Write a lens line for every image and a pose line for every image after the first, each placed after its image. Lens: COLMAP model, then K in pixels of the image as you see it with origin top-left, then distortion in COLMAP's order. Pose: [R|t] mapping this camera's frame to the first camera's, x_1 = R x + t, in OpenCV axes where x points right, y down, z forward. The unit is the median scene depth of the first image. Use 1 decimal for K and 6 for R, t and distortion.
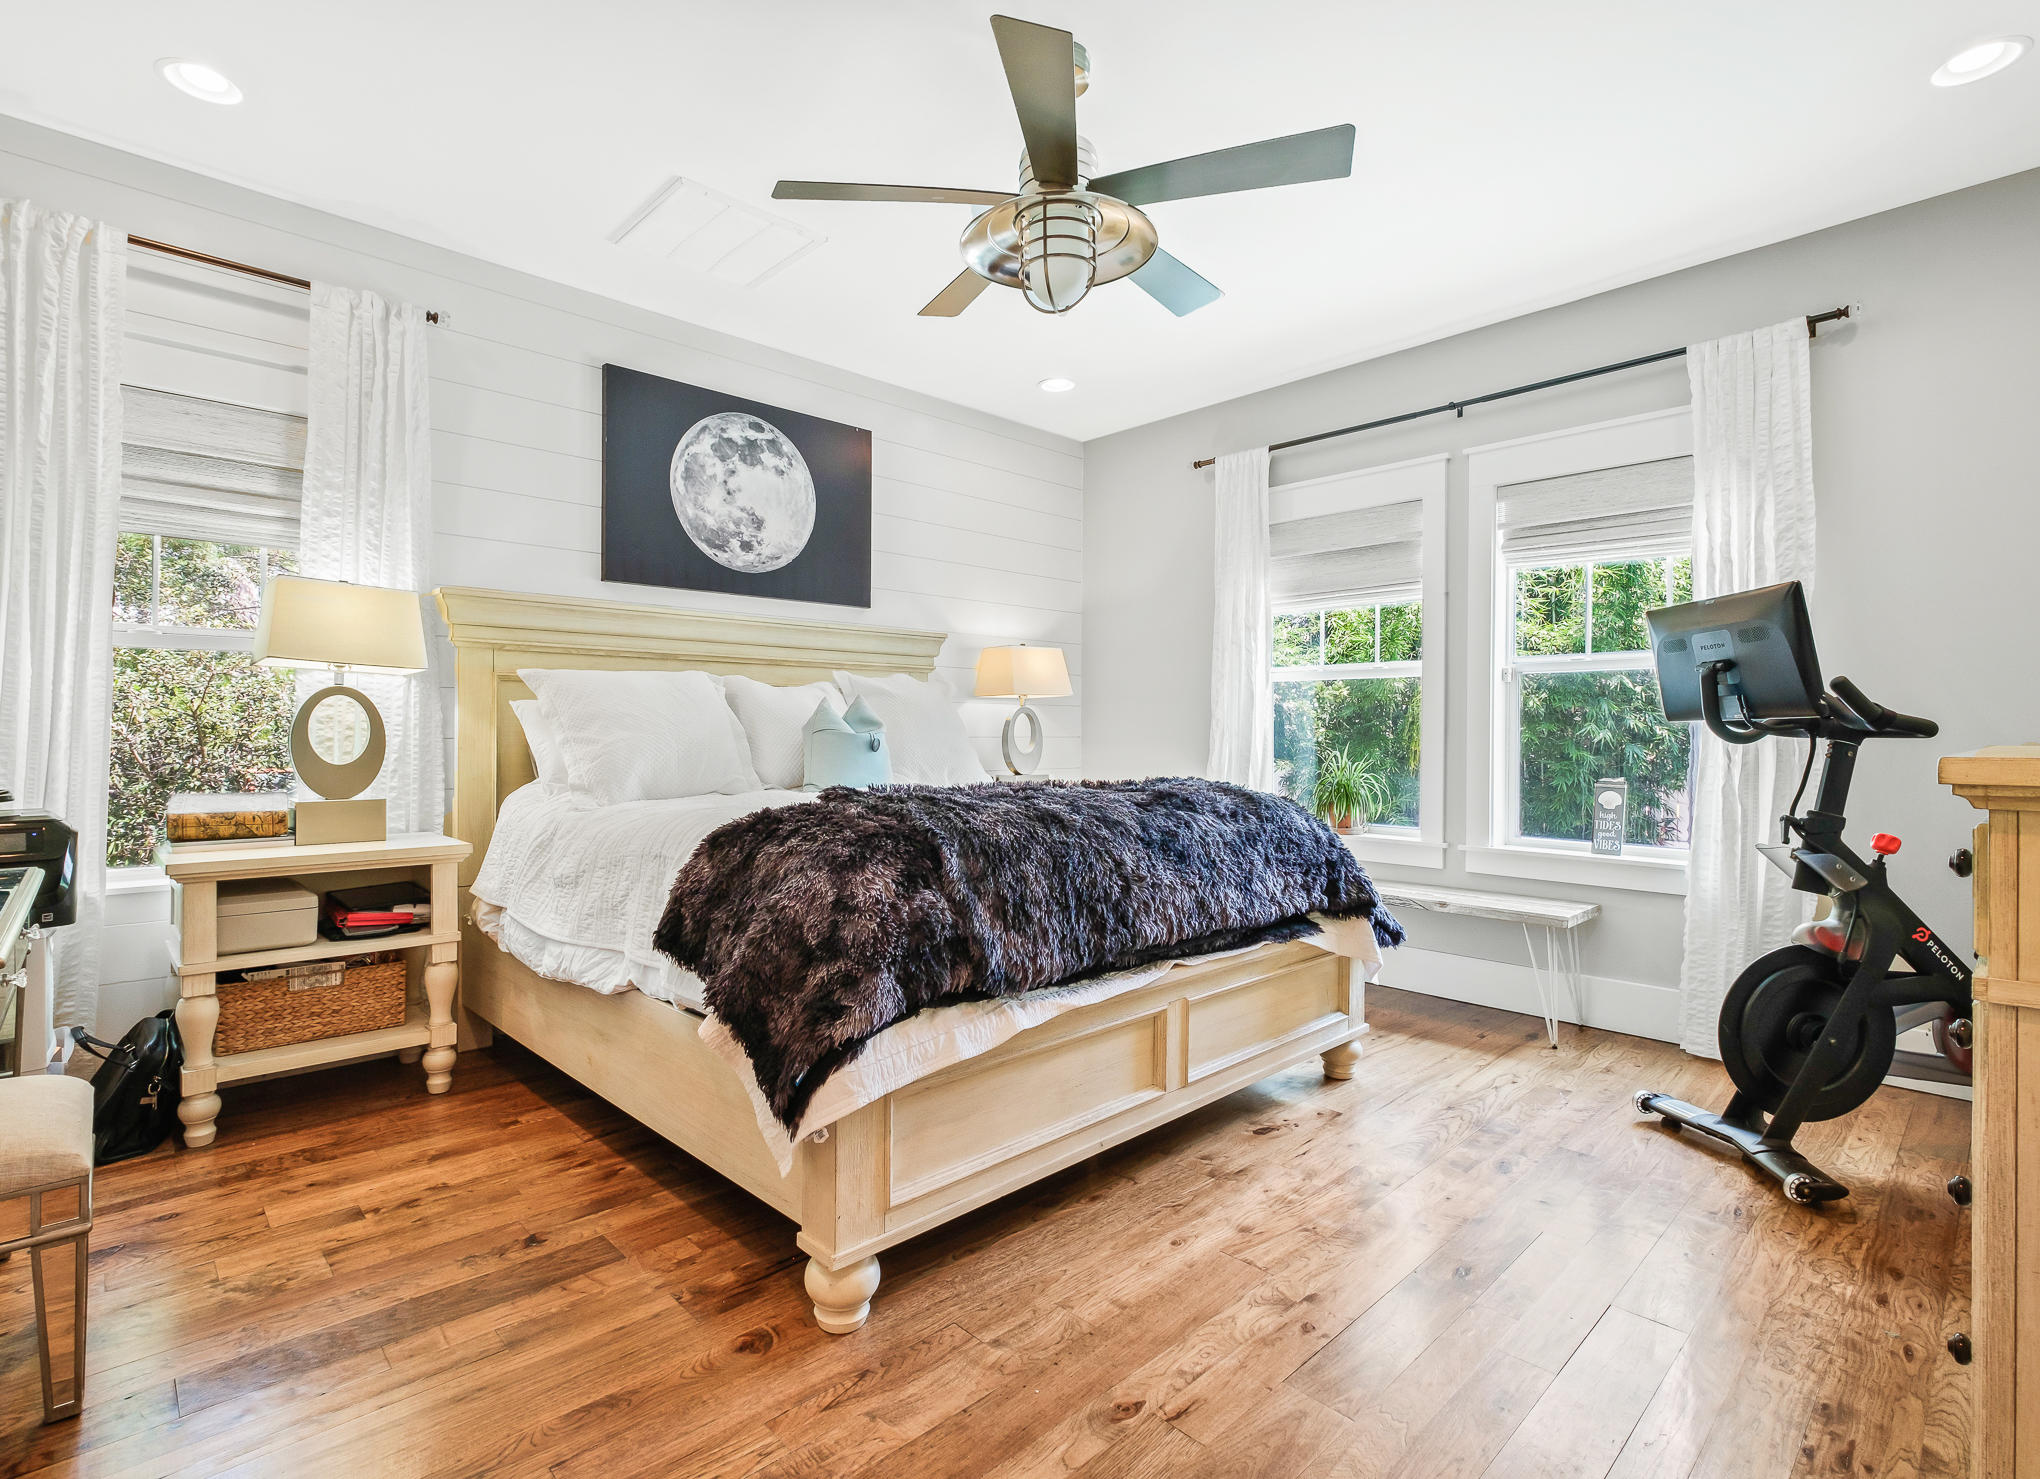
lens RADIAL K [[963.5, 0, 955.6], [0, 963.5, 735.4], [0, 0, 1]] dist [0.000846, -0.002895]
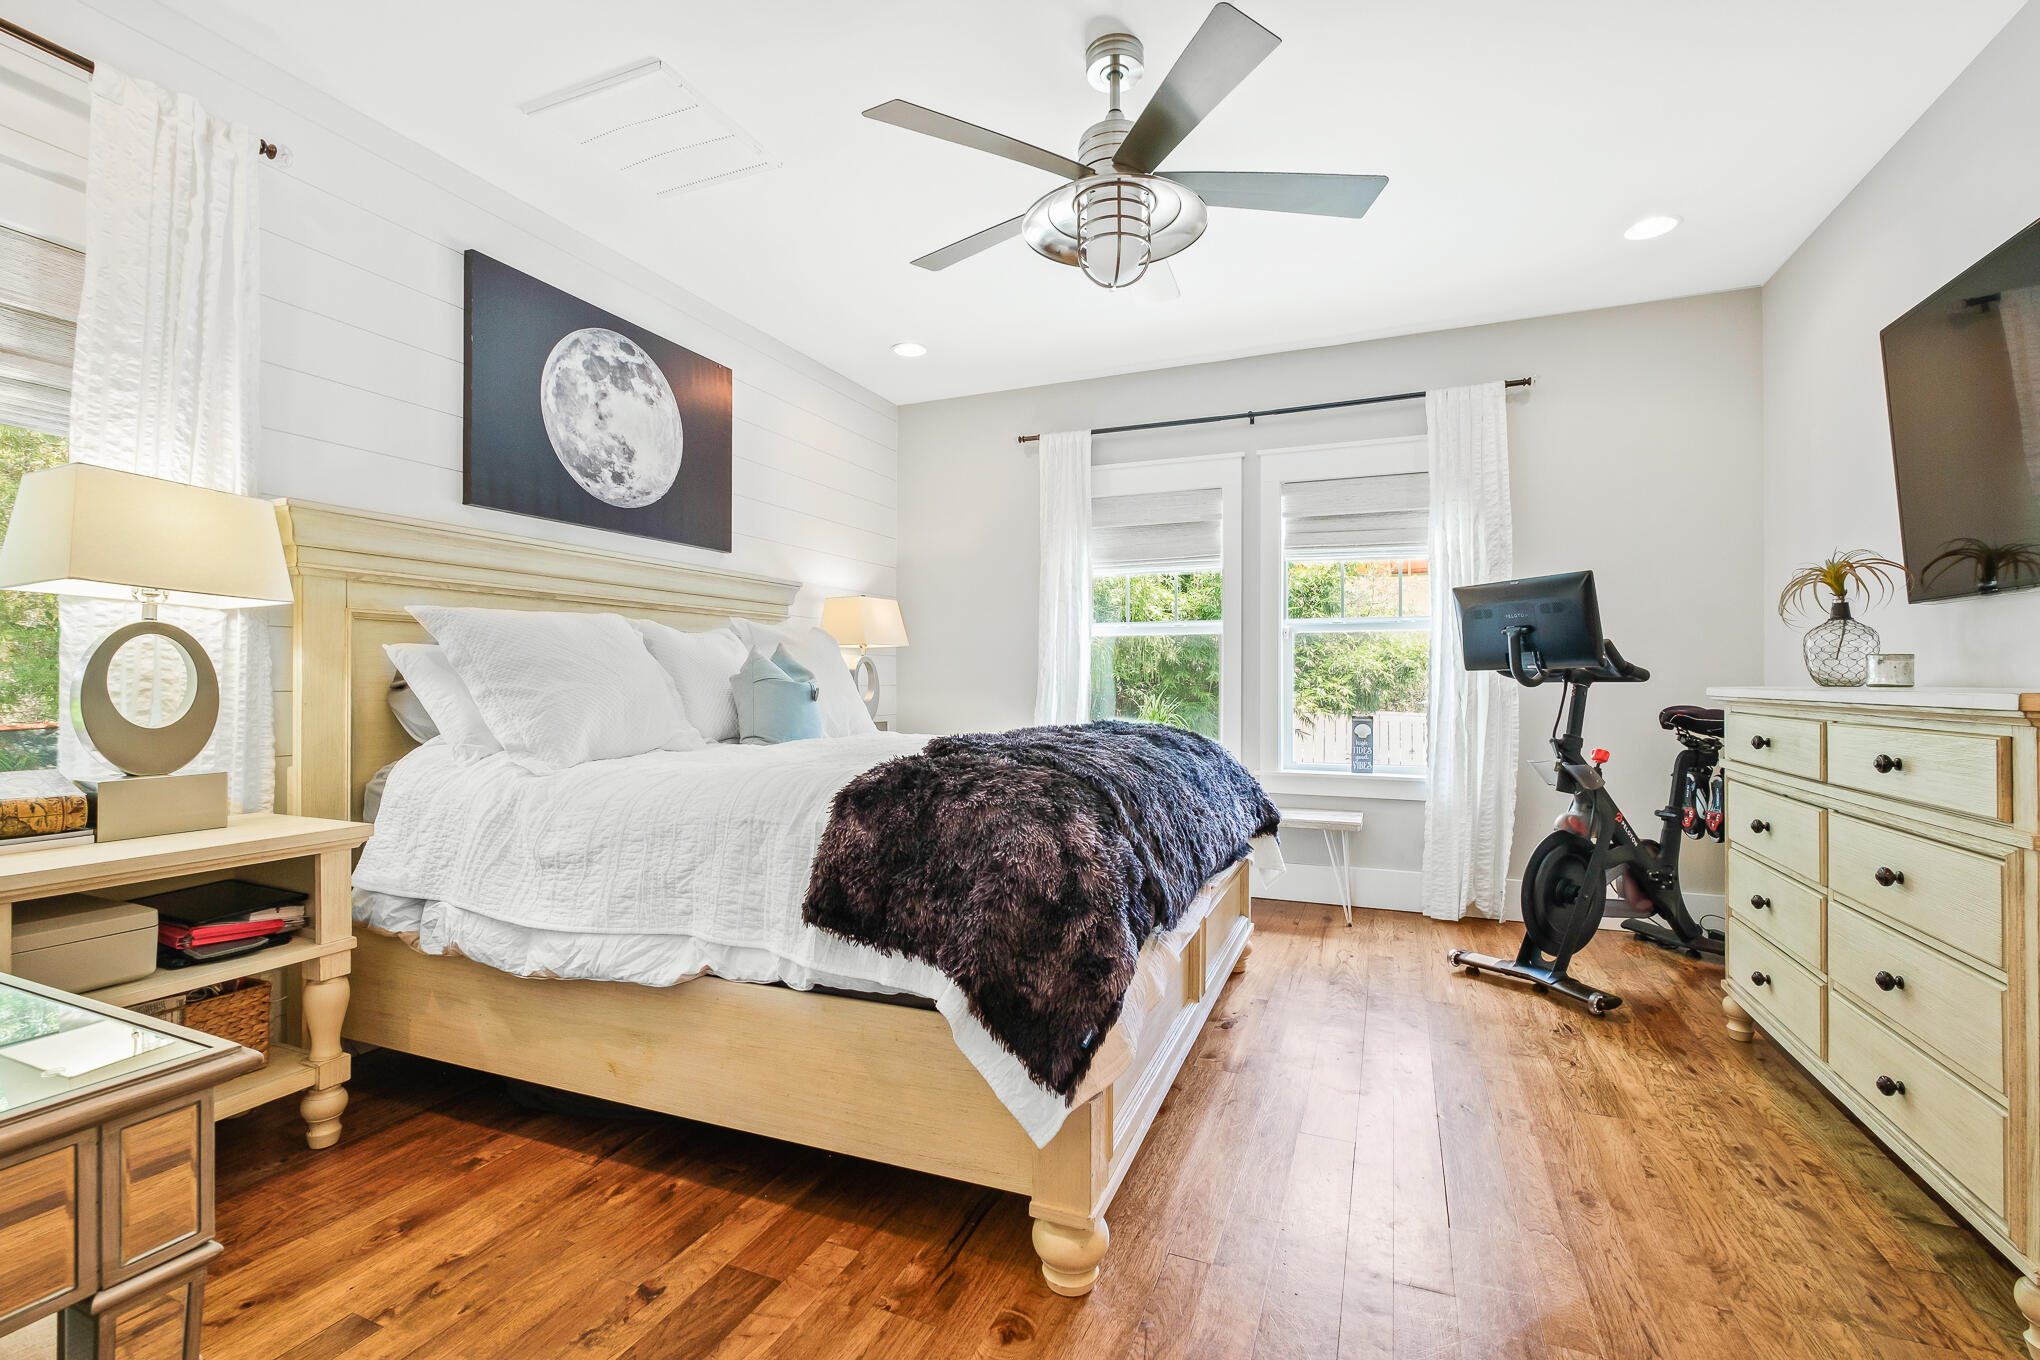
lens RADIAL K [[896.1, 0, 1009.4], [0, 896.1, 679.0], [0, 0, 1]] dist [-0.004307, 0.000630]
pose [[0.913971, -0.003266, 0.405767, -0.316637], [0.005430, 0.999977, -0.004183, -0.000961], [-0.405744, 0.006026, 0.913967, 0.111228]]
